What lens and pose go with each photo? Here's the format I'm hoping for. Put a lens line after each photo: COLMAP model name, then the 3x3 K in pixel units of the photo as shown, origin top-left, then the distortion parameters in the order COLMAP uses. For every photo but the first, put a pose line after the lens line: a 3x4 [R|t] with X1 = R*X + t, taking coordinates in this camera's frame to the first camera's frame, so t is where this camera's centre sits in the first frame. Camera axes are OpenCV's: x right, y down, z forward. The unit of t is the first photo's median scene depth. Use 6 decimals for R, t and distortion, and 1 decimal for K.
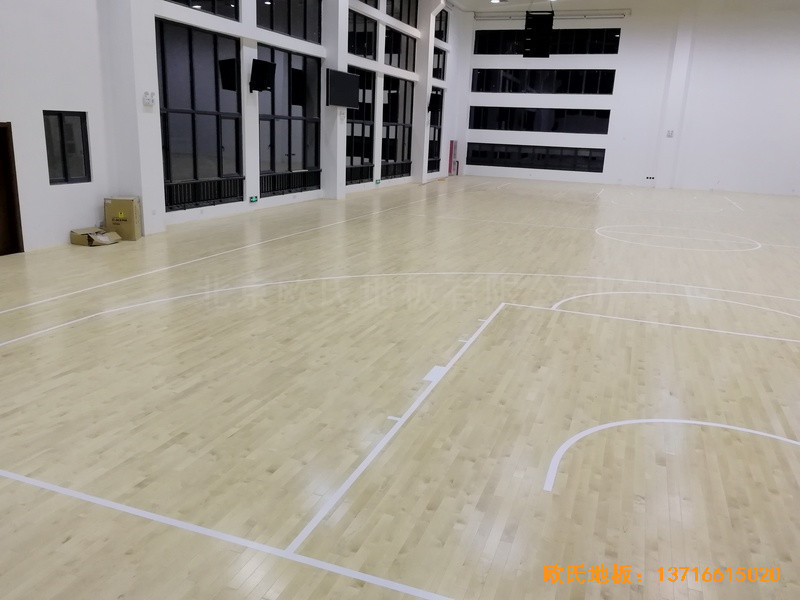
lens RADIAL K [[641.4, 0, 400.0], [0, 641.4, 300.0], [0, 0, 1]] dist [0.033598, -0.009884]
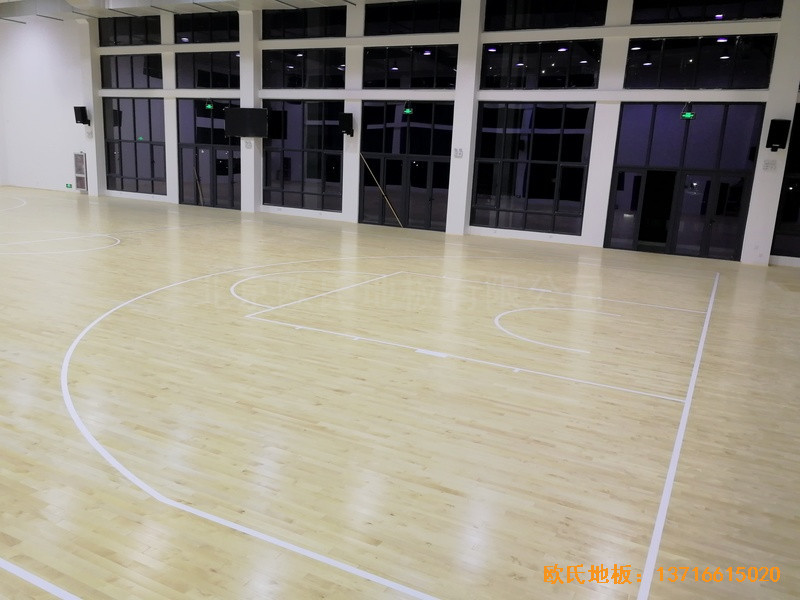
lens RADIAL K [[654.3, 0, 400.0], [0, 654.3, 300.0], [0, 0, 1]] dist [0.003076, -0.000816]
pose [[0.119280, -0.248720, 0.961203, -0.885866], [0.207996, 0.952892, 0.220758, -0.217970], [-0.970829, 0.173595, 0.165394, 0.611905]]
